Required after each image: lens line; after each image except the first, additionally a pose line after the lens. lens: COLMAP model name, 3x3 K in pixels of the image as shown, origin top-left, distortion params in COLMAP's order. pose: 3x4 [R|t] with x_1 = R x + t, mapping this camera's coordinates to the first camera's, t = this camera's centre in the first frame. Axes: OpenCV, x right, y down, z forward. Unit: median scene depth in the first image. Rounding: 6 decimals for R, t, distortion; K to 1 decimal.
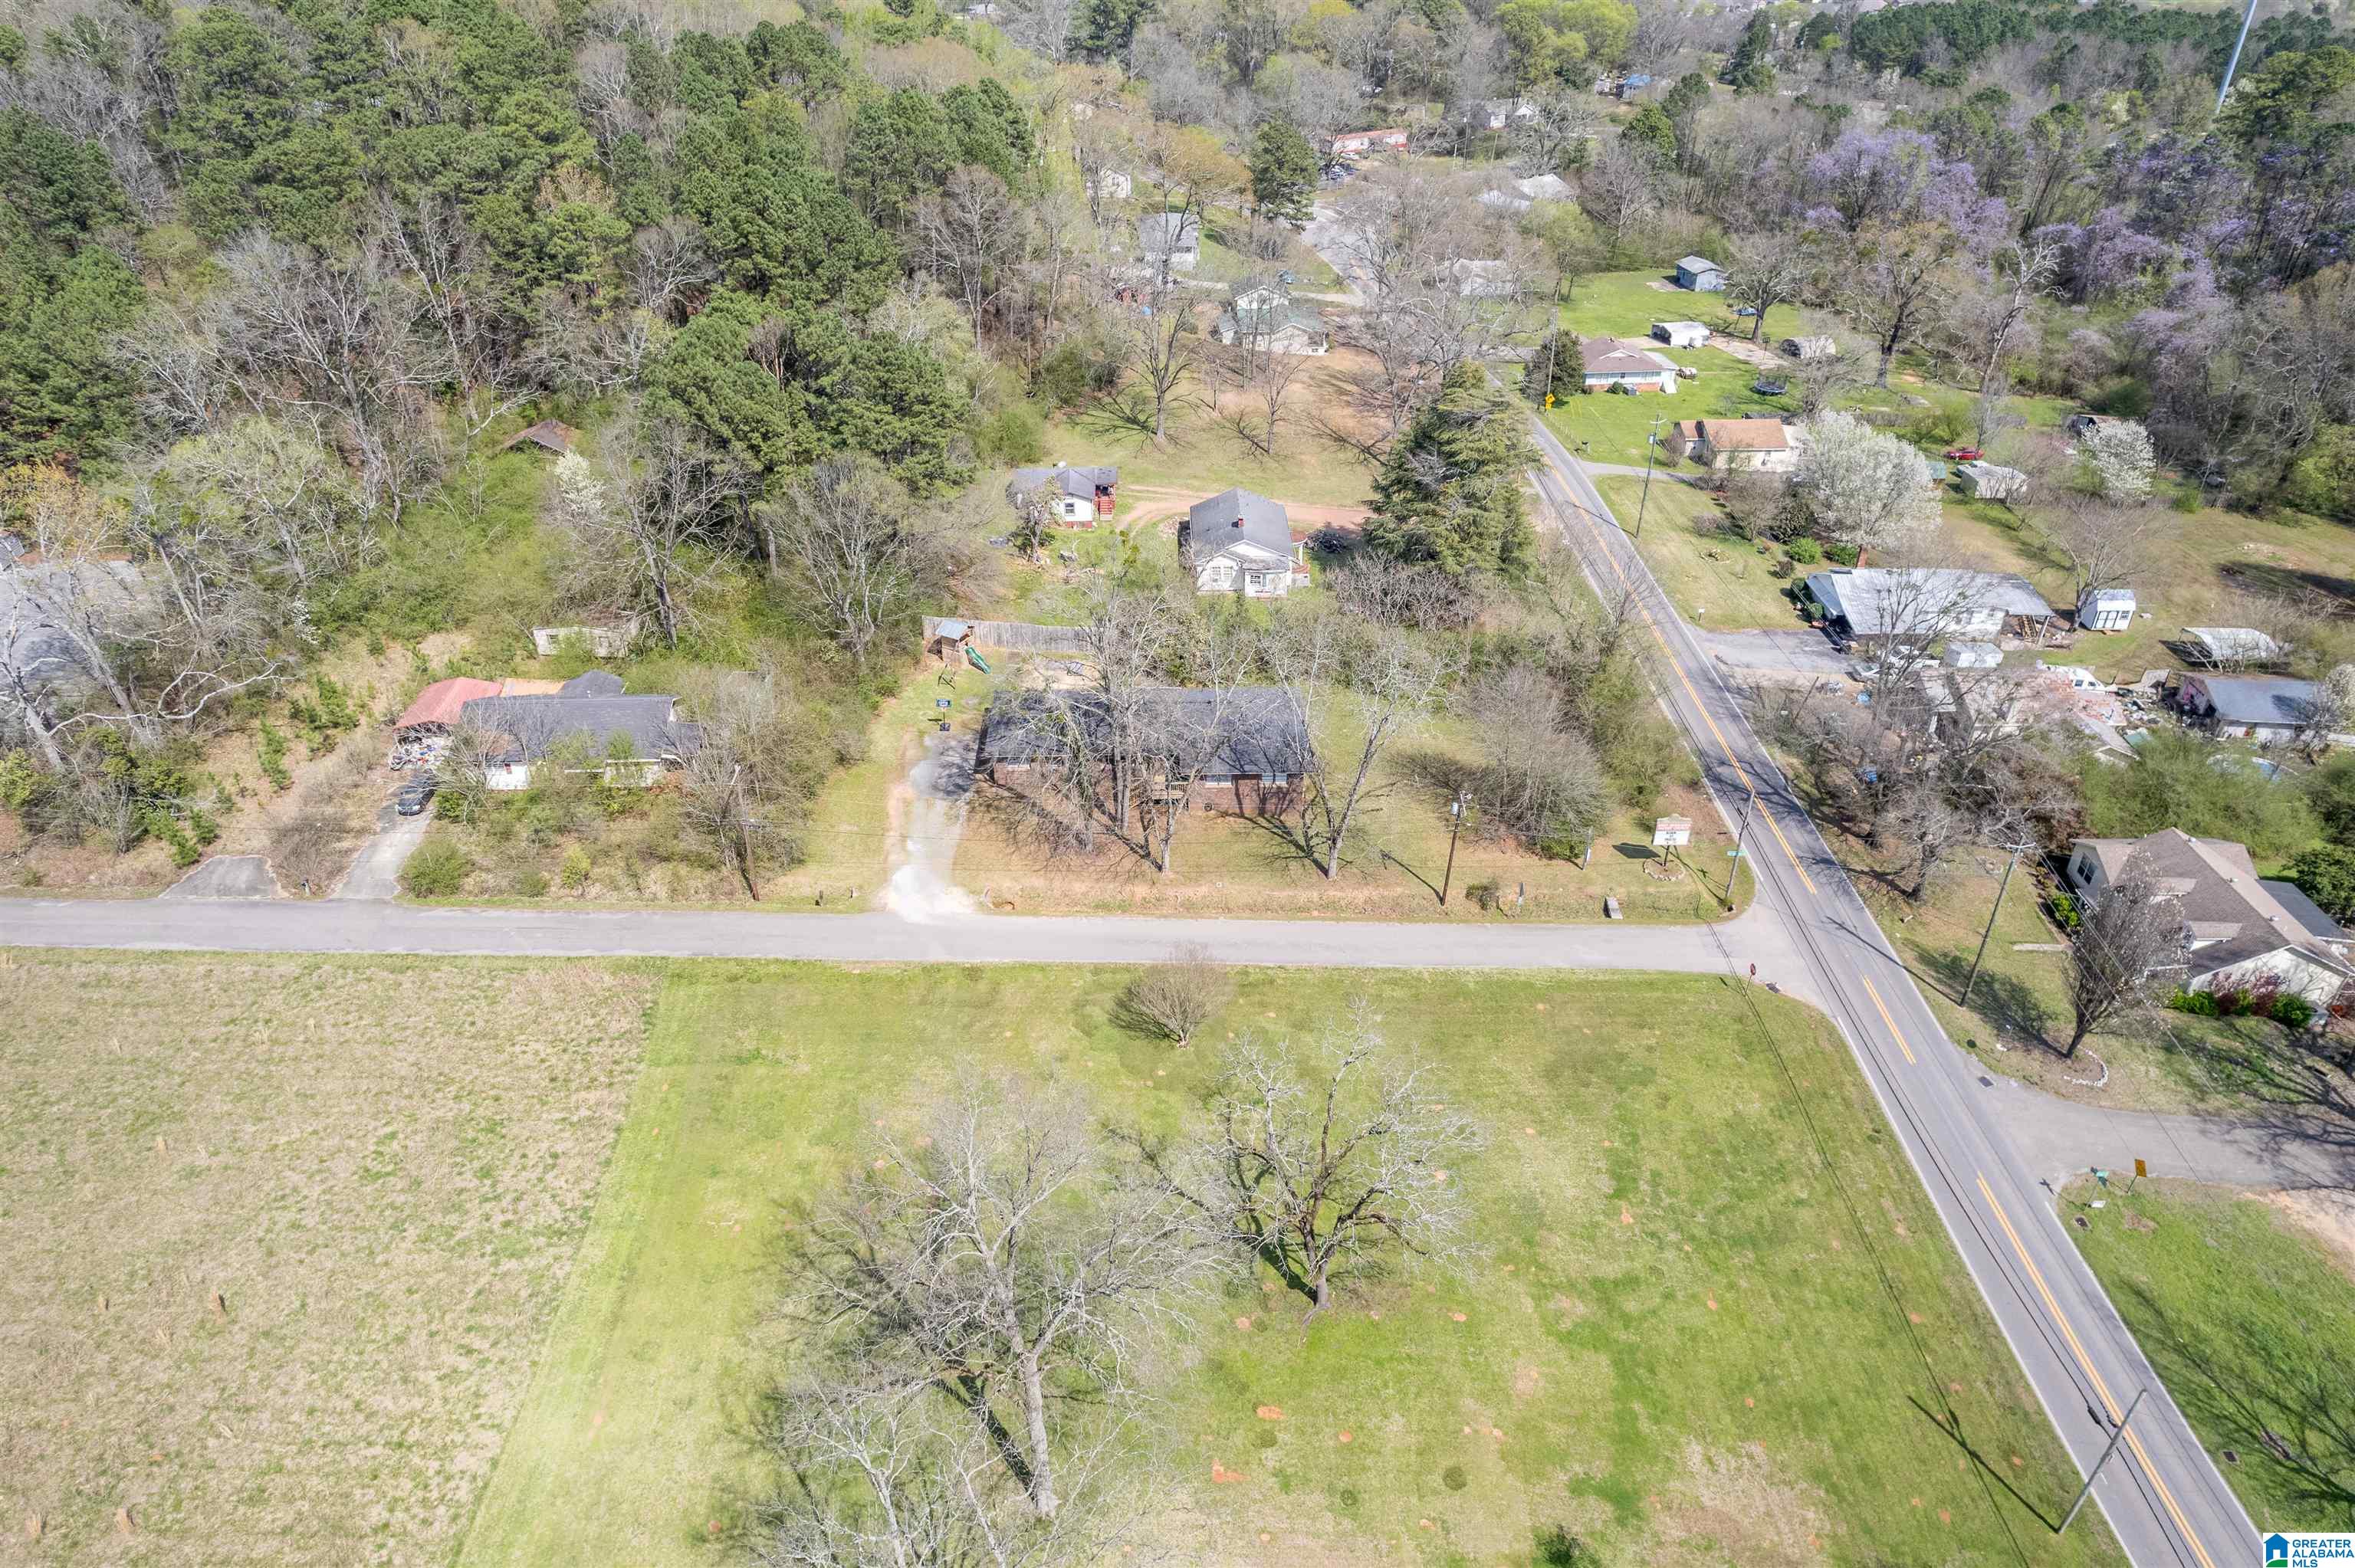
lens RADIAL K [[1507.4, 0, 1175.5], [0, 1507.4, 781.9], [0, 0, 1]] dist [-0.050337, 0.028200]
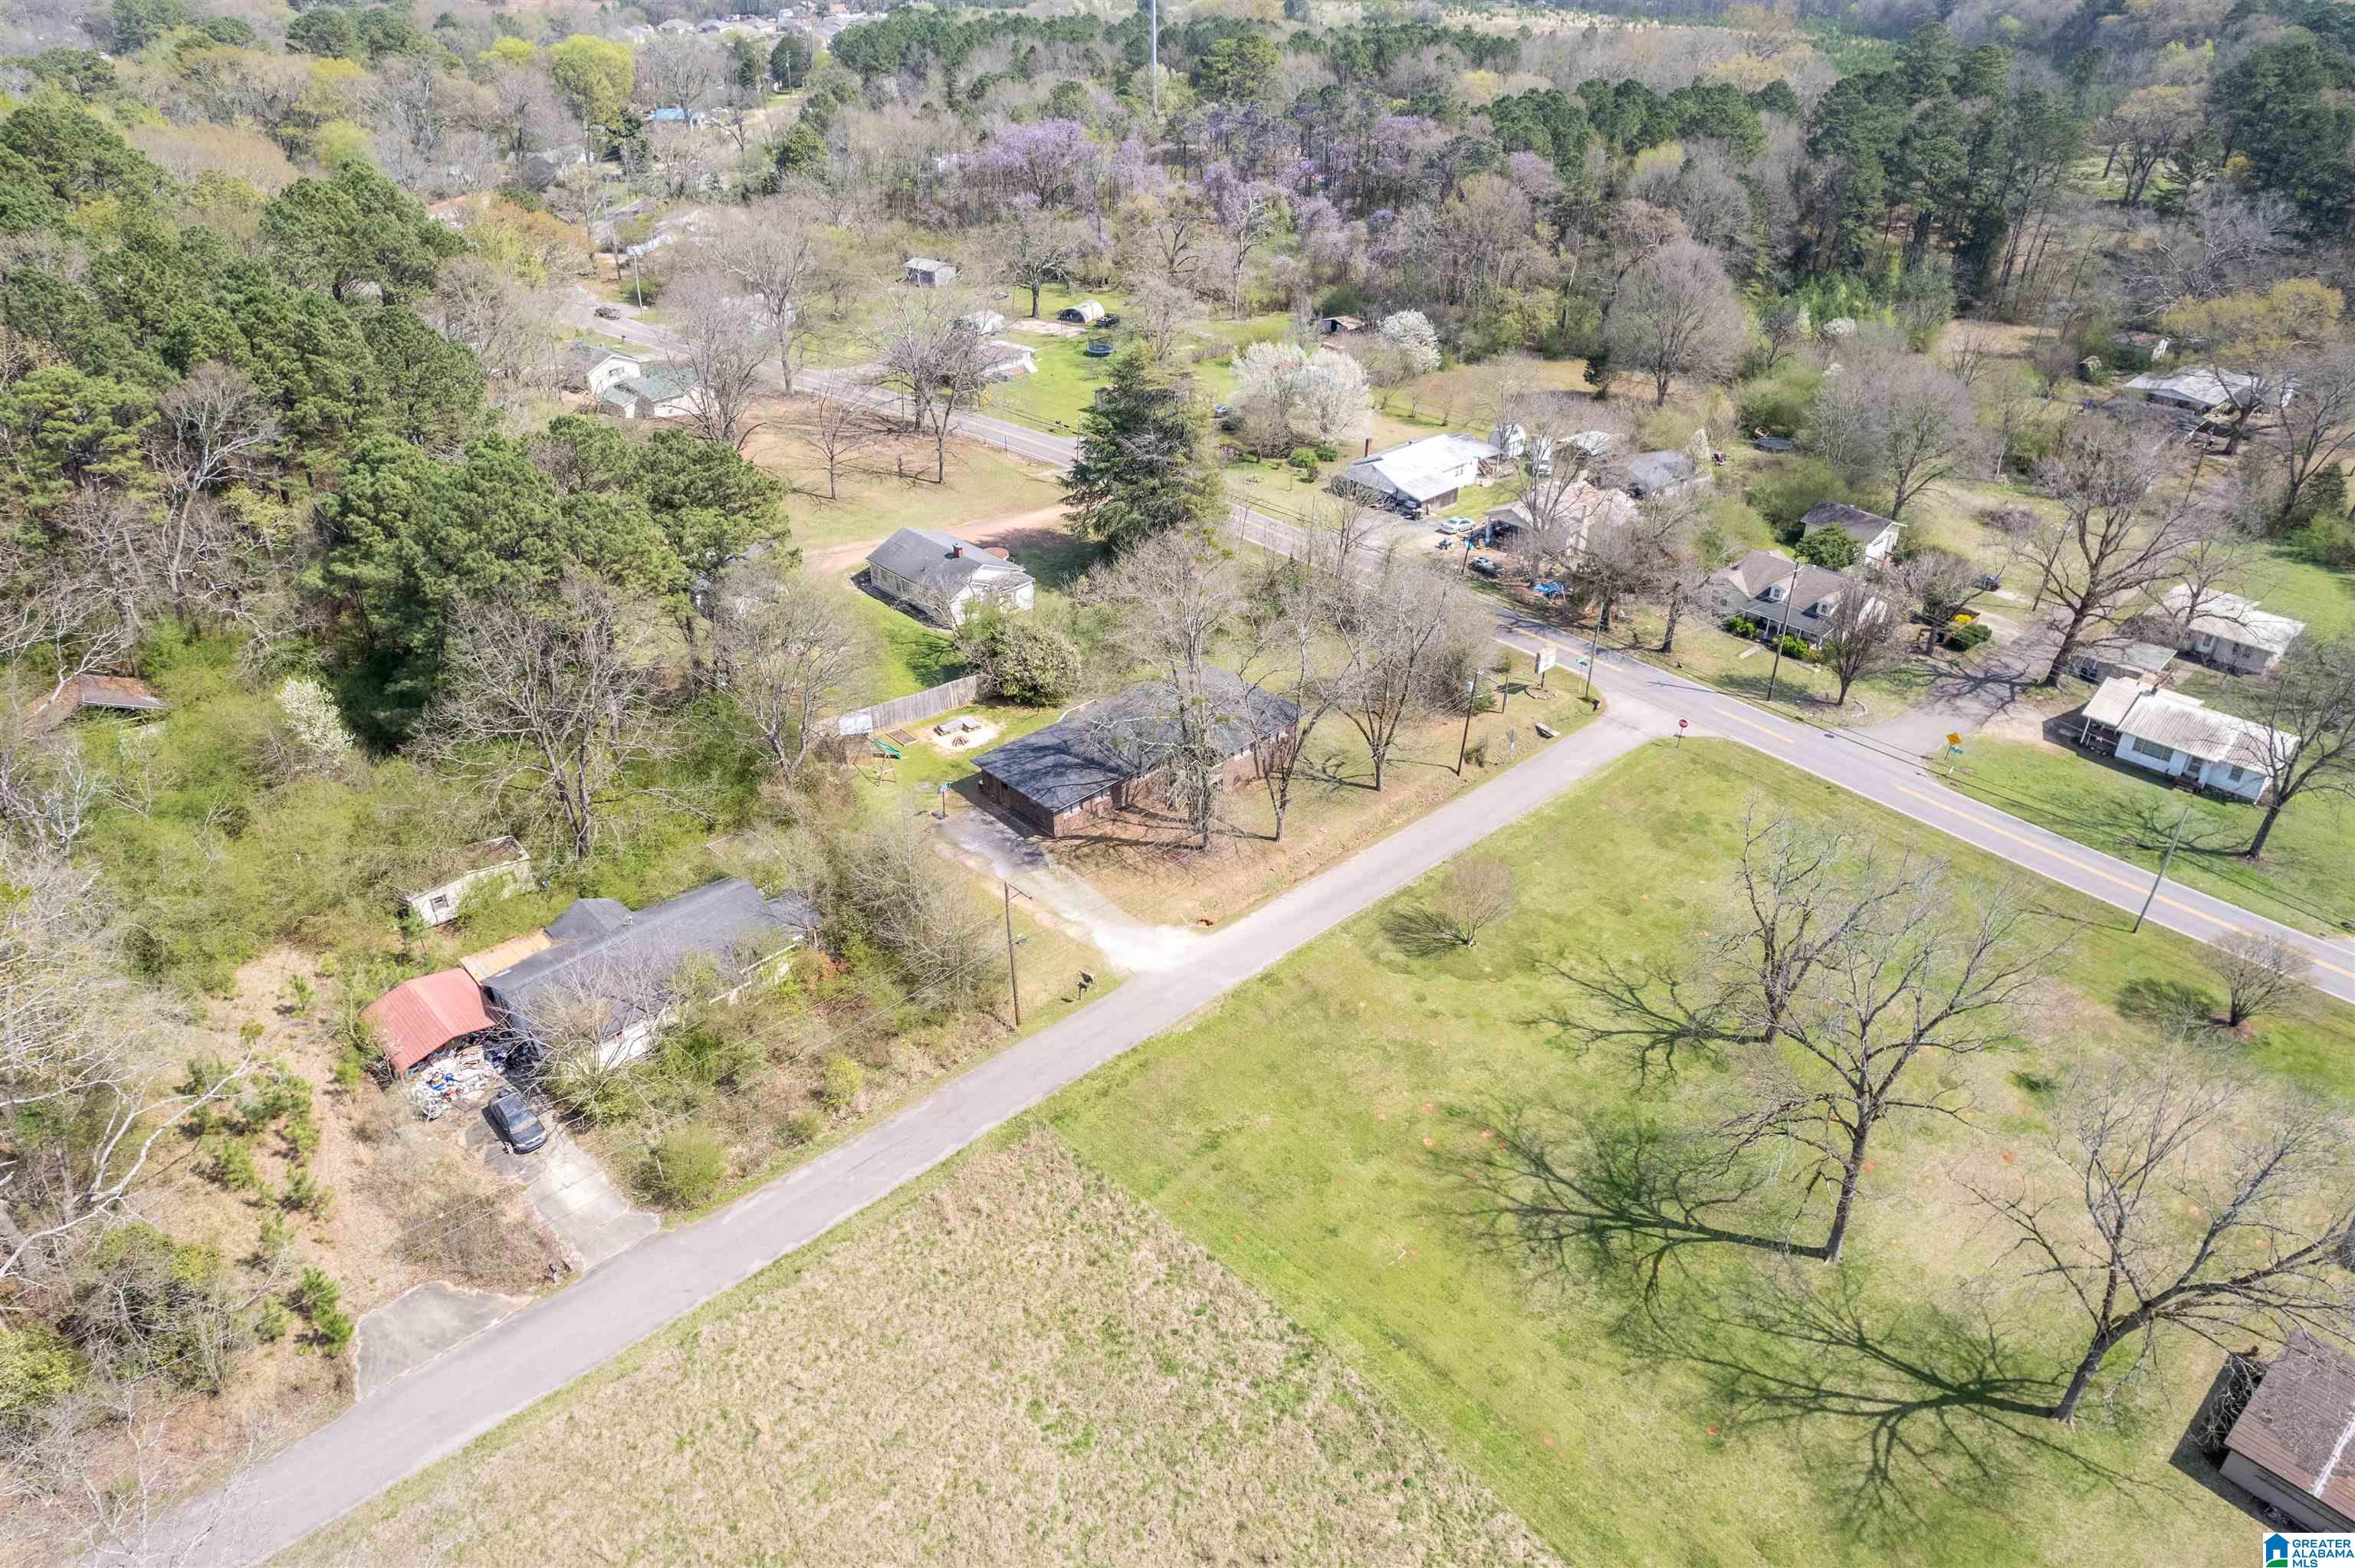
lens RADIAL K [[1507.4, 0, 1182.0], [0, 1507.4, 786.3], [0, 0, 1]] dist [-0.050337, 0.028200]
pose [[0.733804, -0.351527, 0.581343, -0.657319], [0.361624, 0.926529, 0.103792, -0.108387], [-0.575117, 0.134065, 0.807011, 0.188577]]
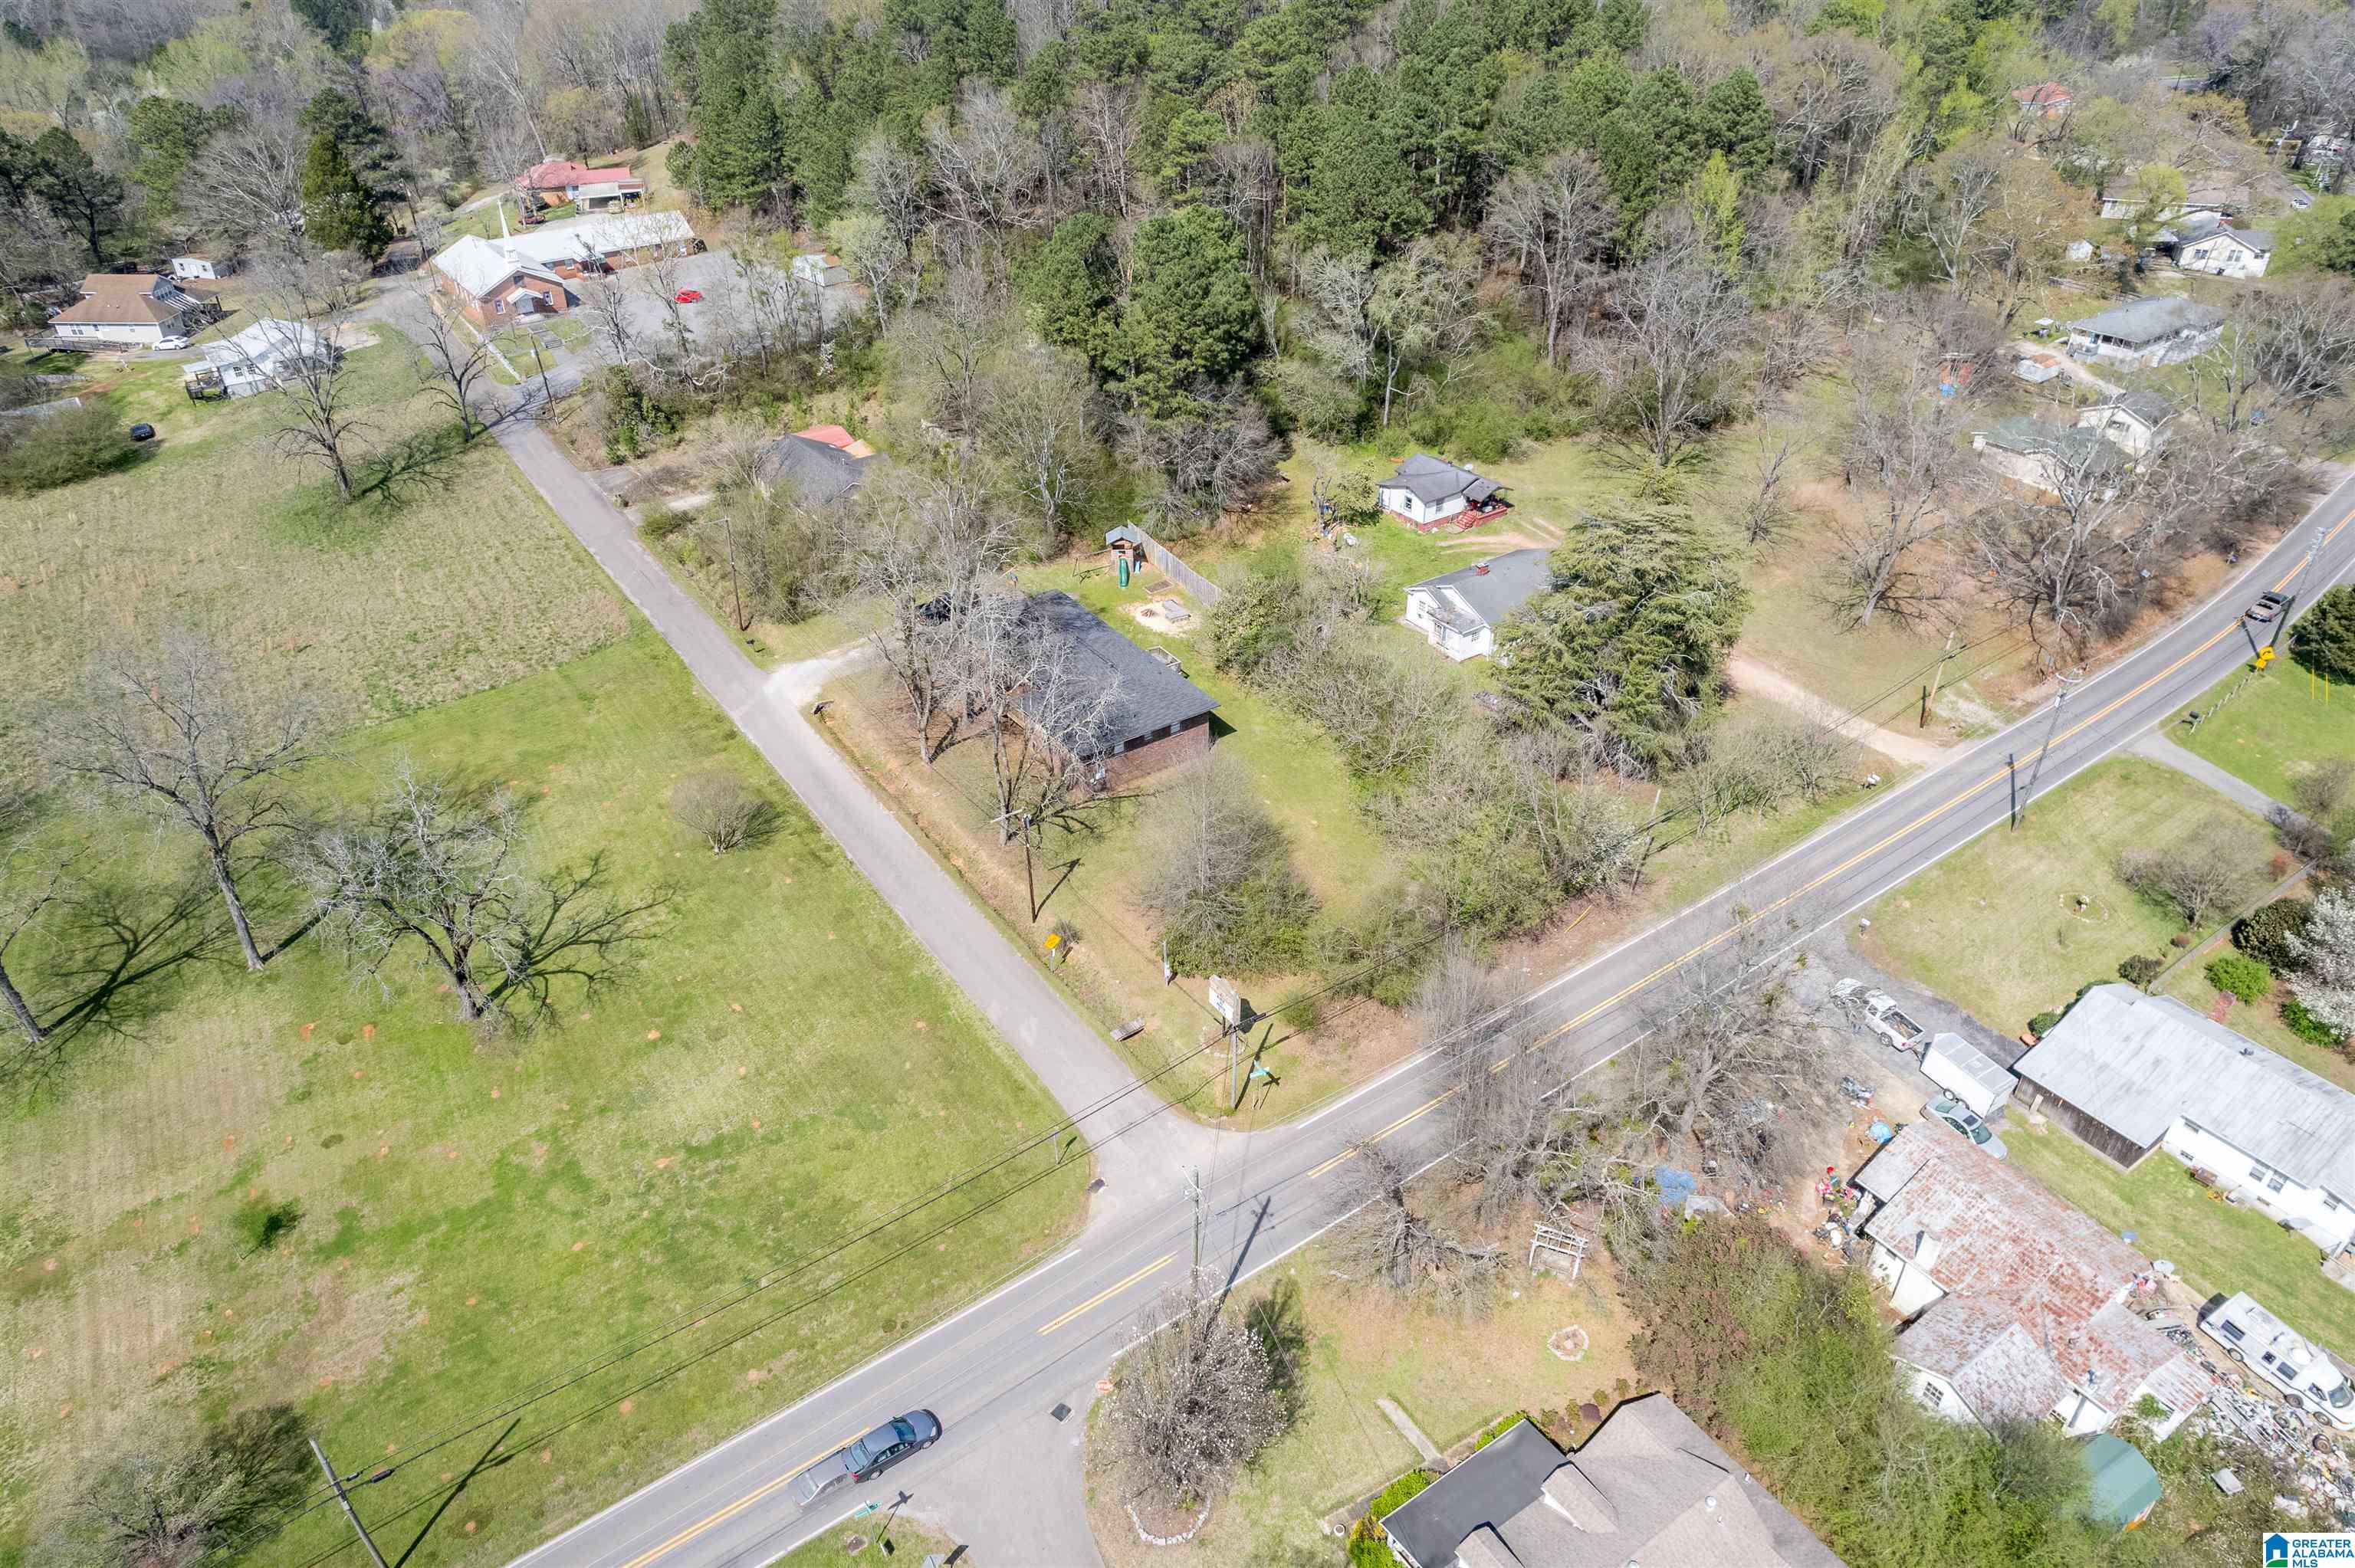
lens RADIAL K [[1507.4, 0, 1173.1], [0, 1507.4, 782.5], [0, 0, 1]] dist [-0.050337, 0.028200]
pose [[0.548588, 0.456452, -0.700502, 0.856276], [-0.444143, 0.868935, 0.218380, -0.243422], [0.708370, 0.191322, 0.679417, 0.398385]]
